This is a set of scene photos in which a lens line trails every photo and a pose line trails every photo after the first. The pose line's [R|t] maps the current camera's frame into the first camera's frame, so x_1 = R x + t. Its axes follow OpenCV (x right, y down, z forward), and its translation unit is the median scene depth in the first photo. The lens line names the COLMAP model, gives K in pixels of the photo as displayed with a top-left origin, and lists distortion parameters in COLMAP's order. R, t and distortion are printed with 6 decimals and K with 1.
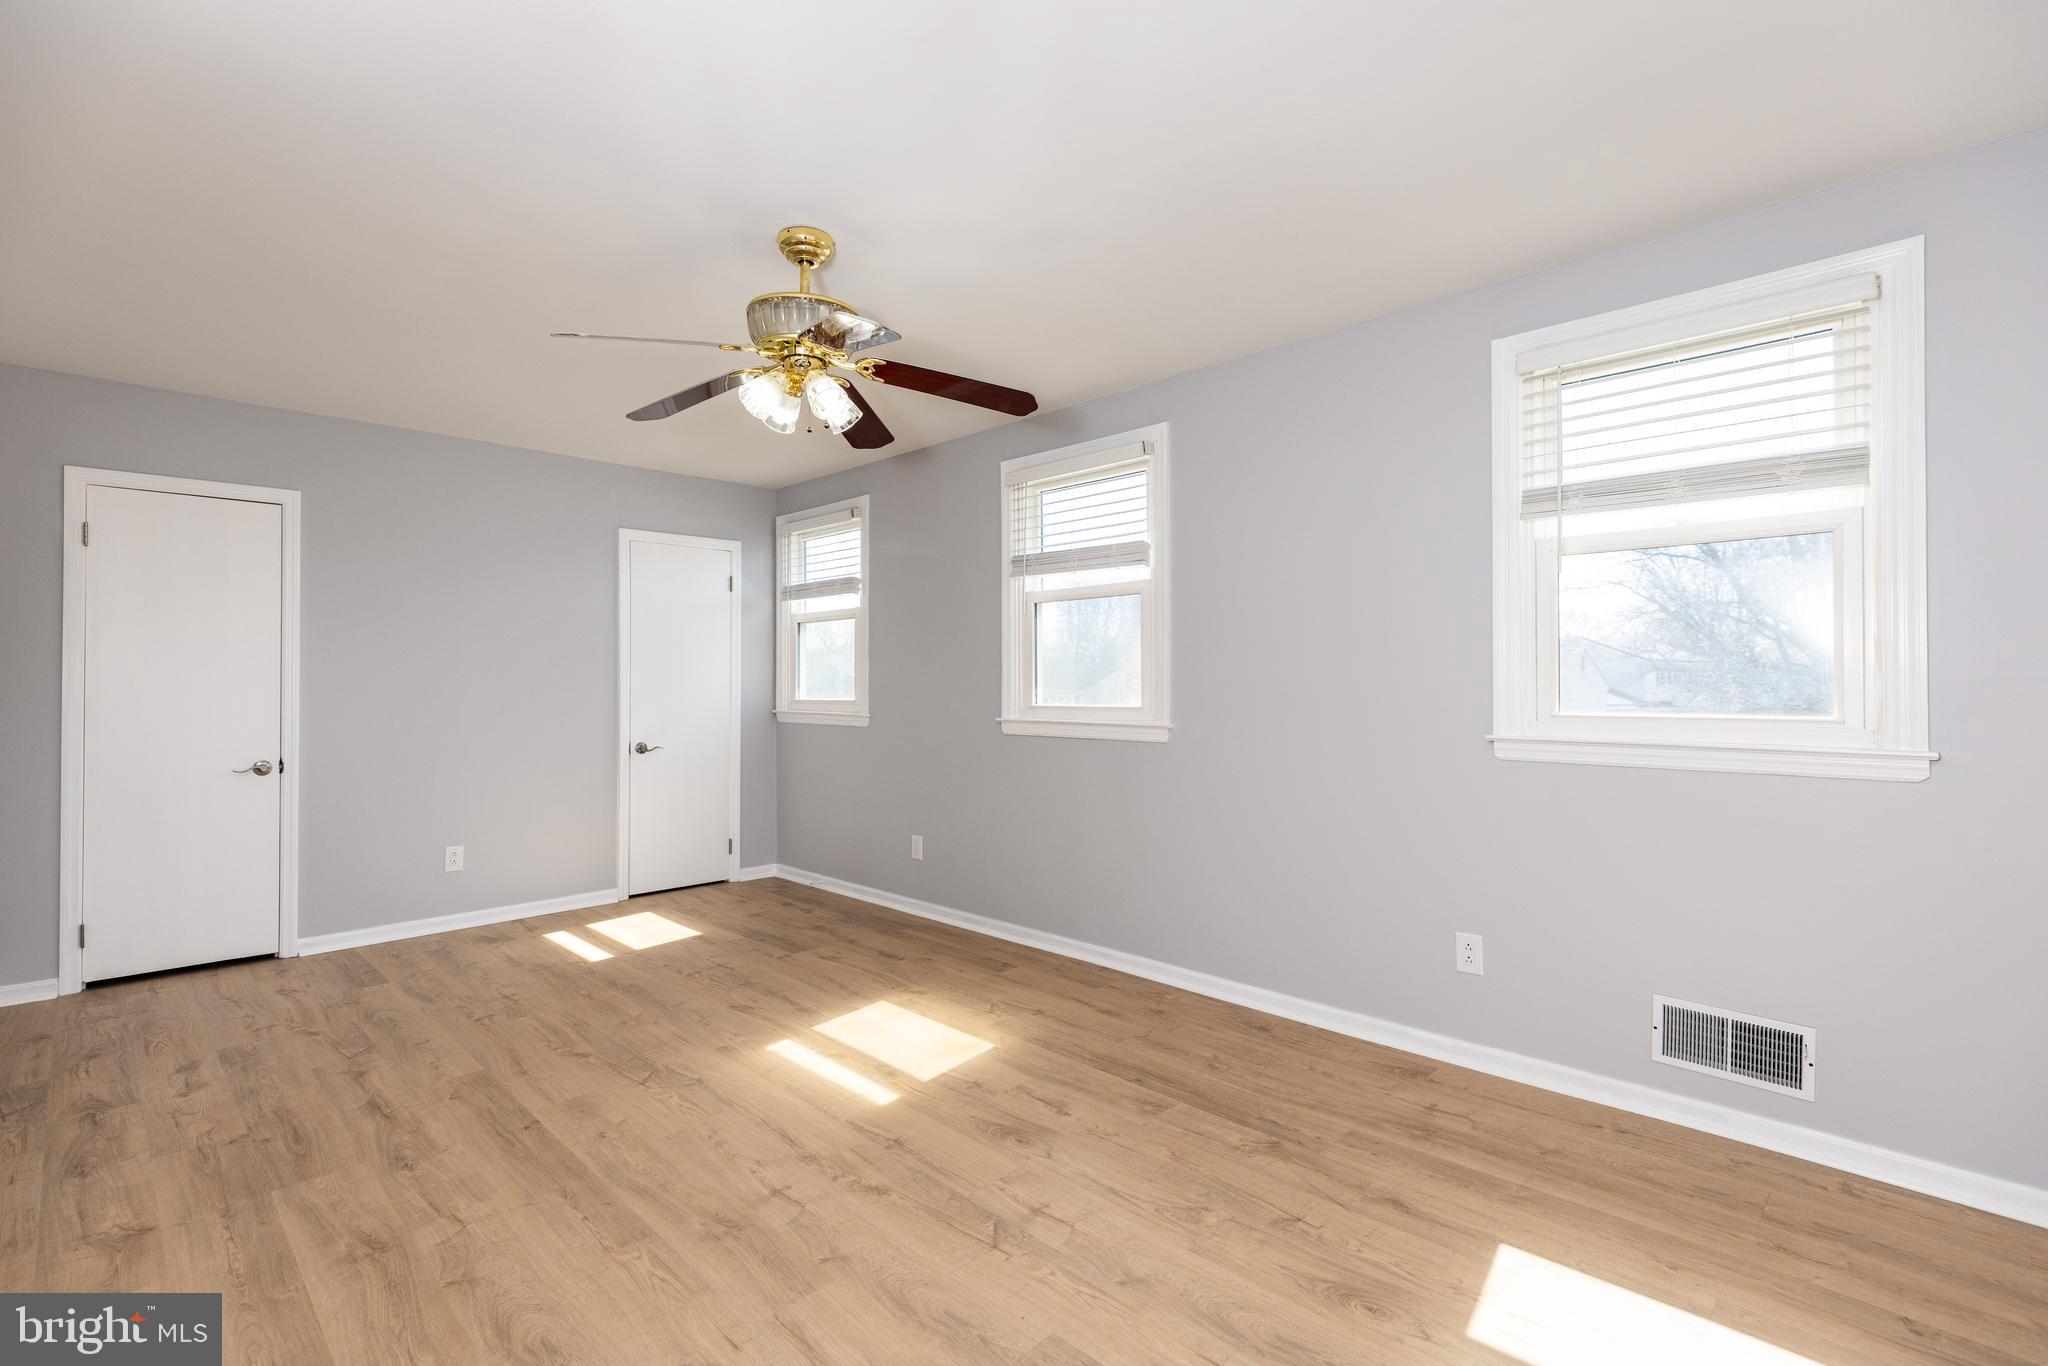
lens RADIAL K [[935.7, 0, 1022.0], [0, 935.7, 677.1], [0, 0, 1]] dist [0.005705, 0.000078]
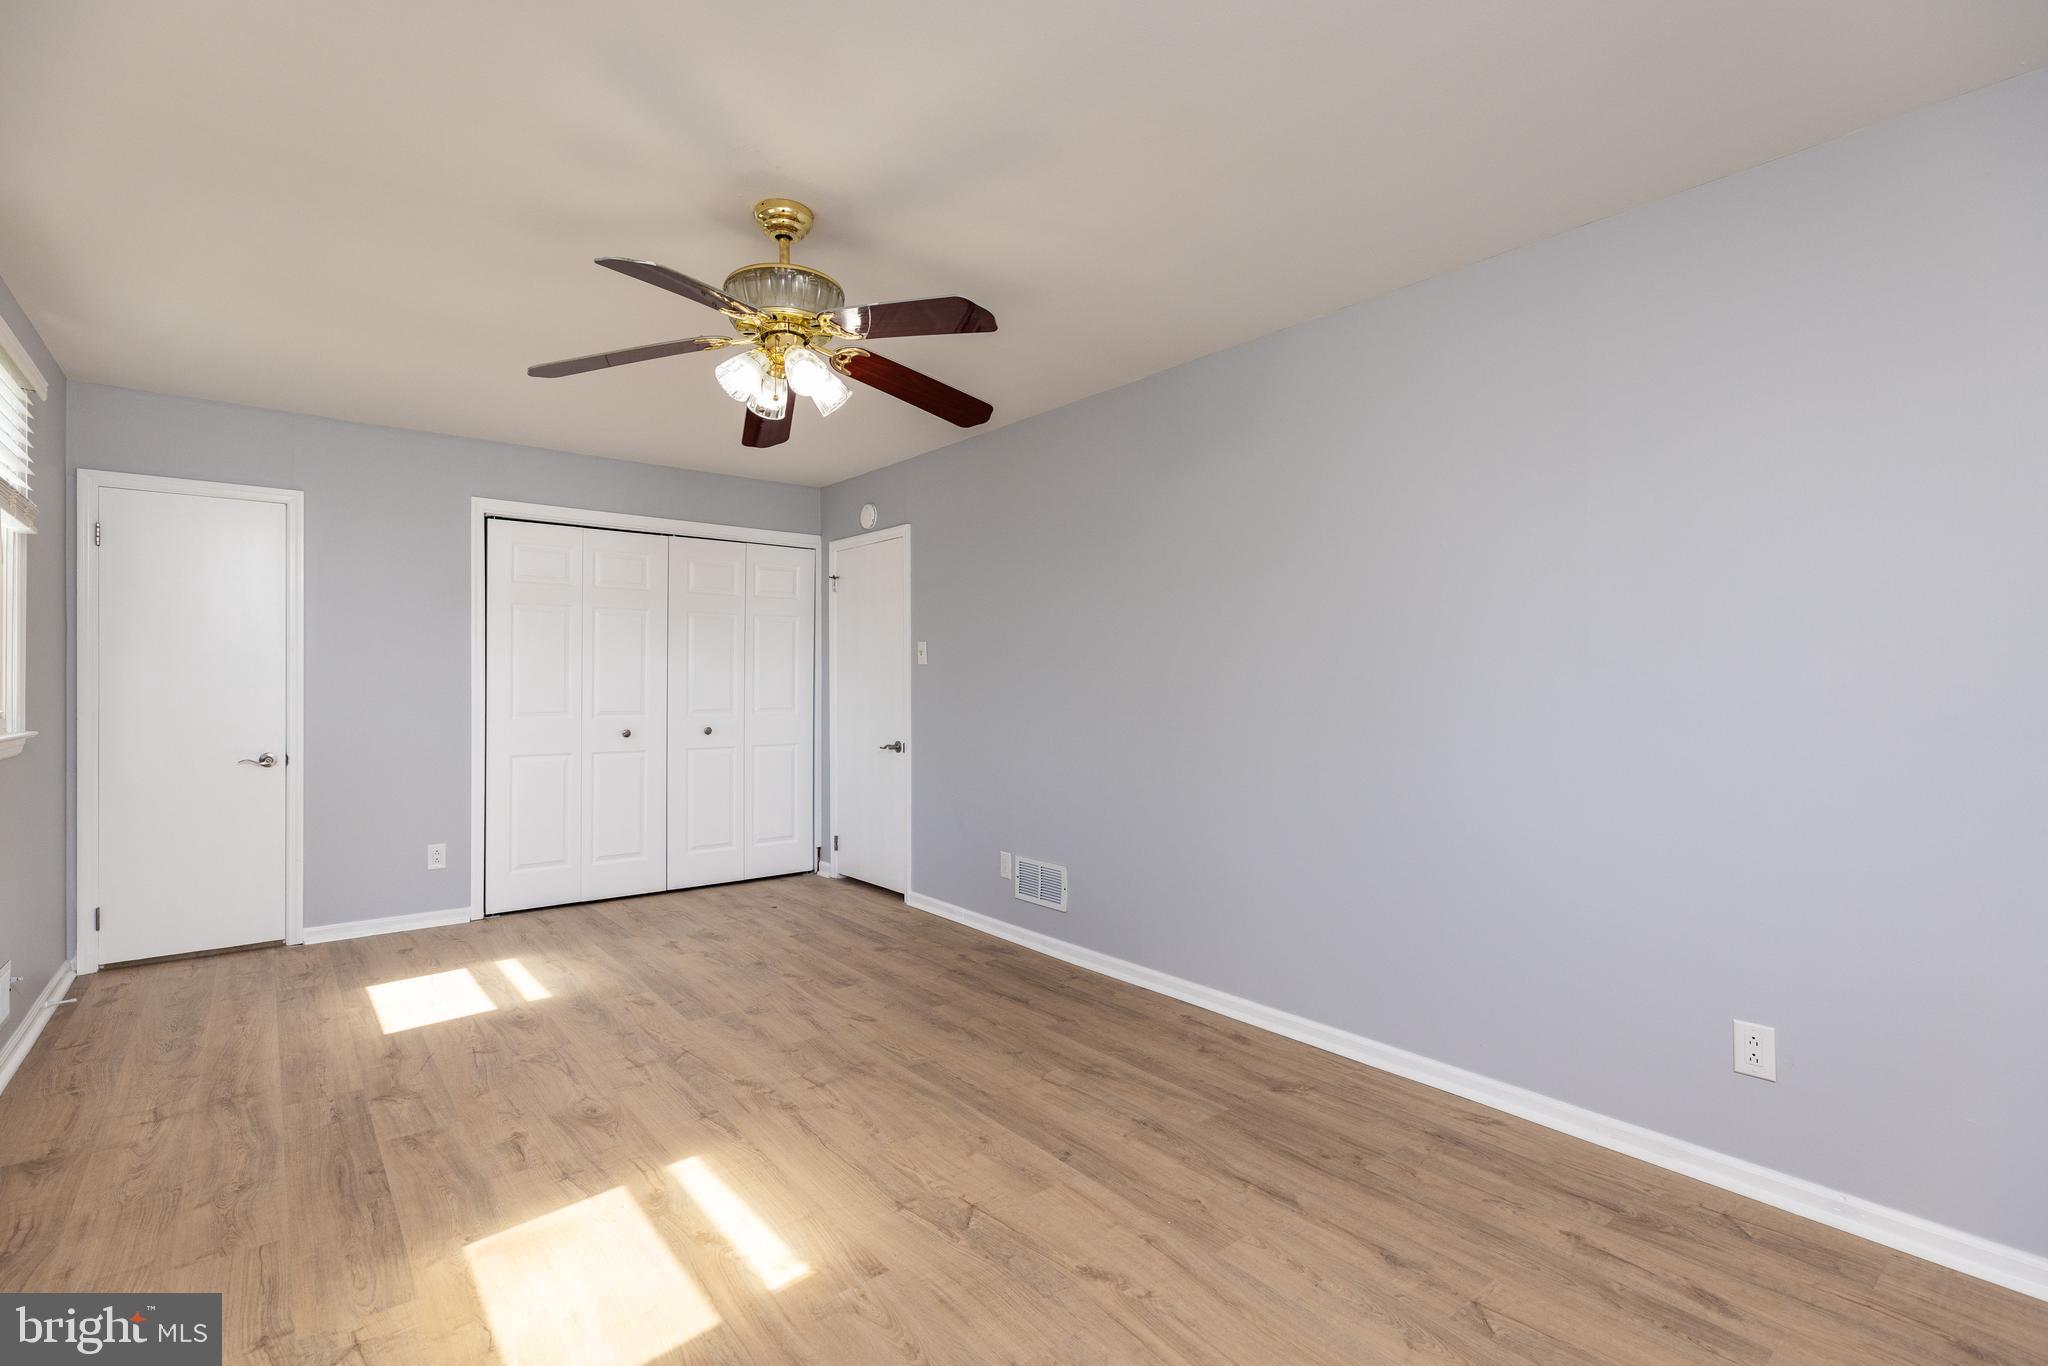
lens RADIAL K [[935.7, 0, 1011.1], [0, 935.7, 693.1], [0, 0, 1]] dist [0.005705, 0.000078]
pose [[-0.992872, -0.000943, 0.119178, -0.552131], [-0.000603, 0.999996, 0.002891, 0.013132], [-0.119181, 0.002799, -0.992869, 1.837866]]
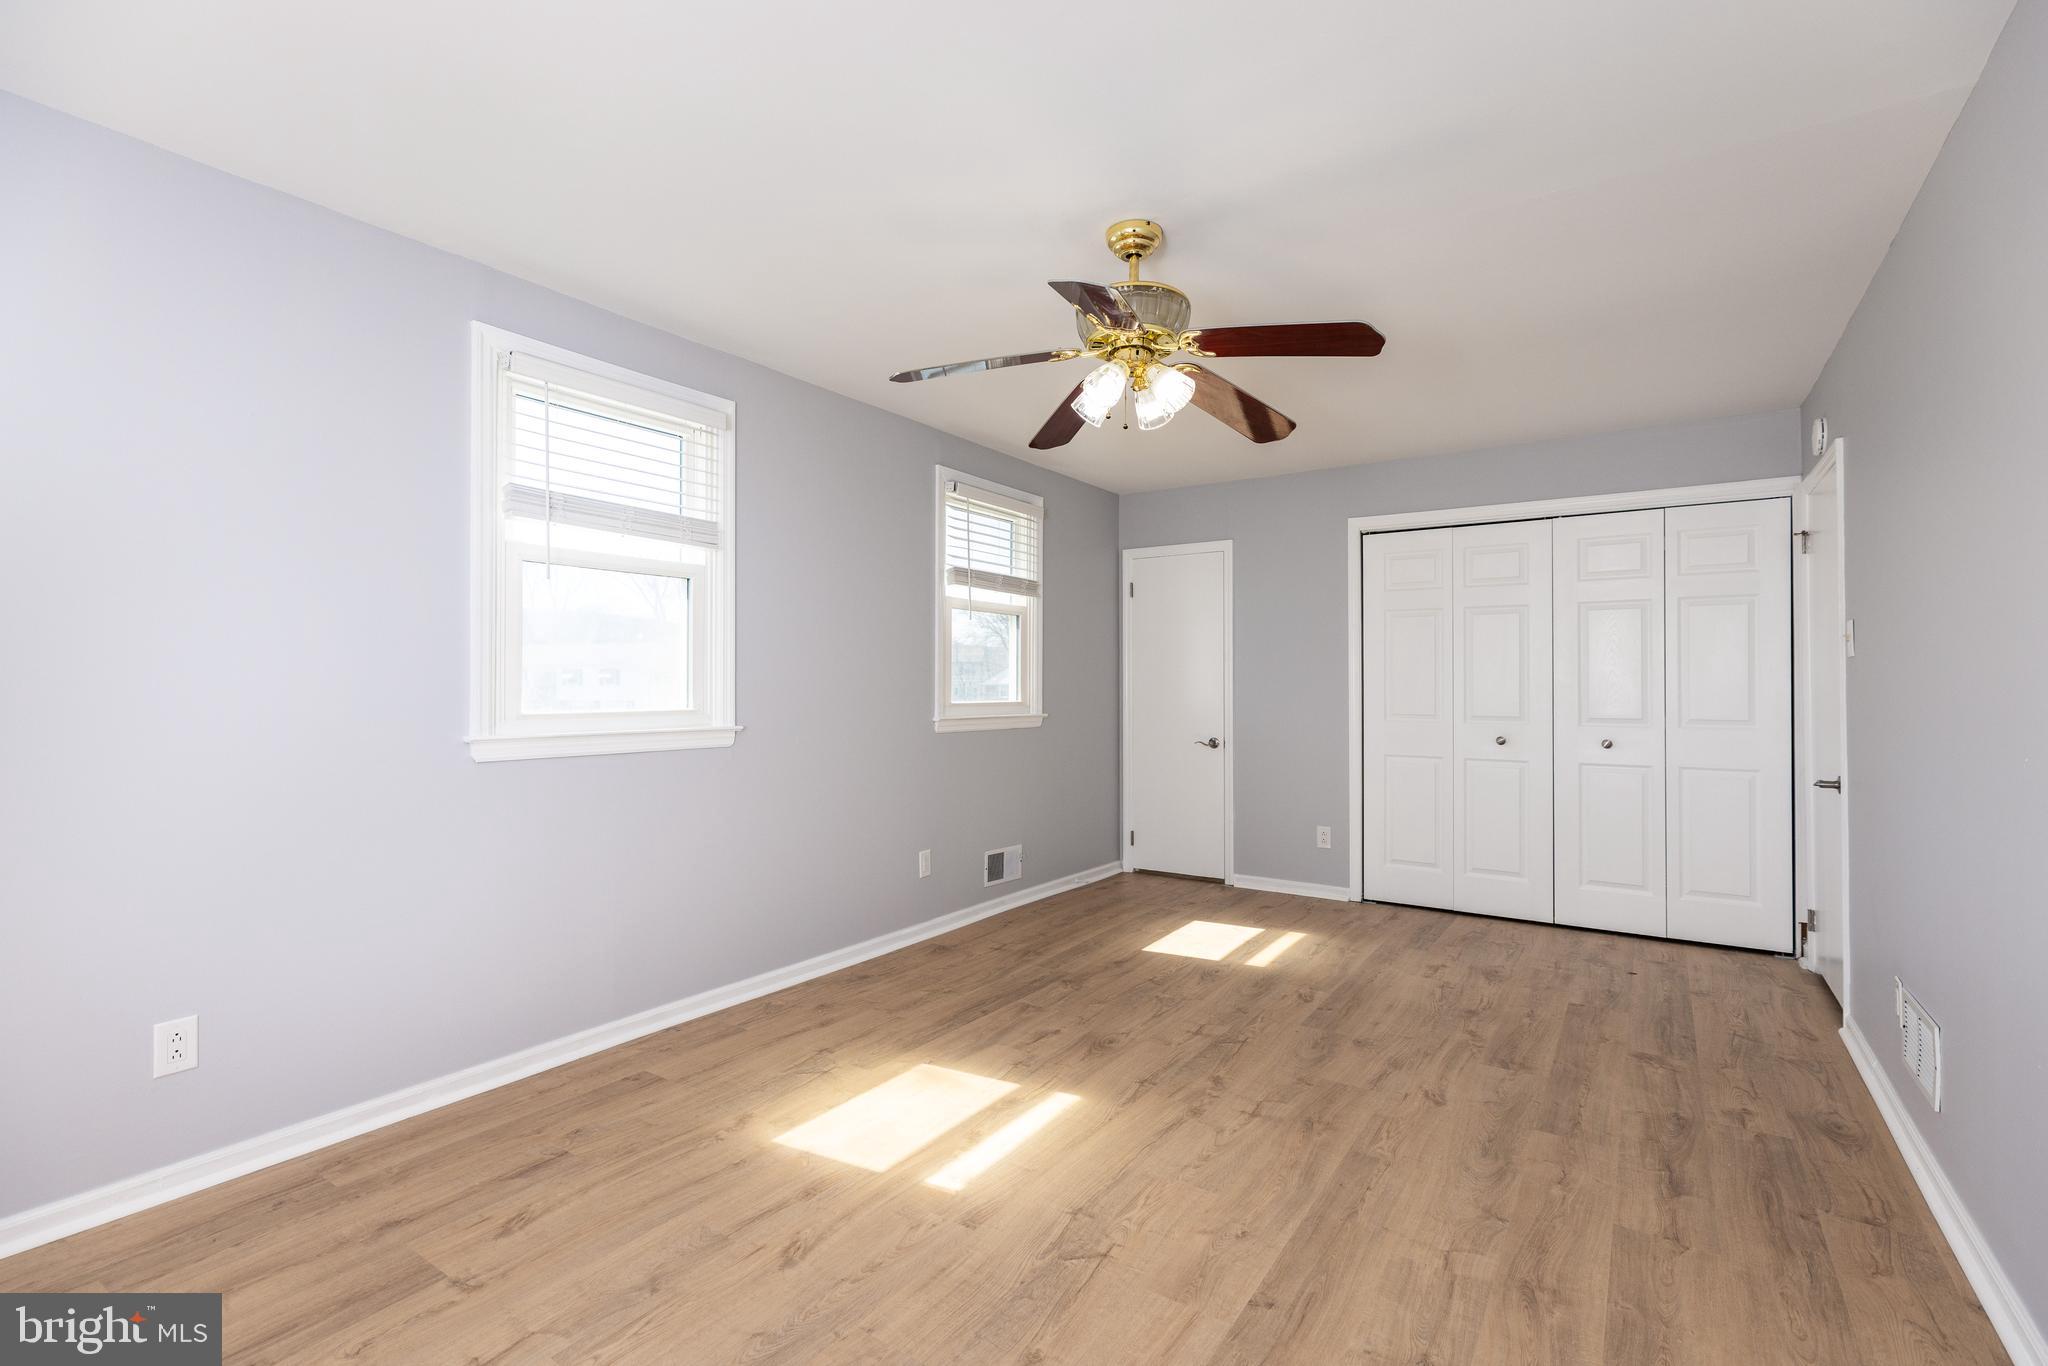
lens RADIAL K [[935.7, 0, 1005.5], [0, 935.7, 679.2], [0, 0, 1]] dist [0.005705, 0.000078]
pose [[-0.177015, 0.009384, 0.984163, -1.131668], [-0.010625, 0.999878, -0.011445, 0.016092], [-0.984151, -0.012483, -0.176893, 1.257226]]
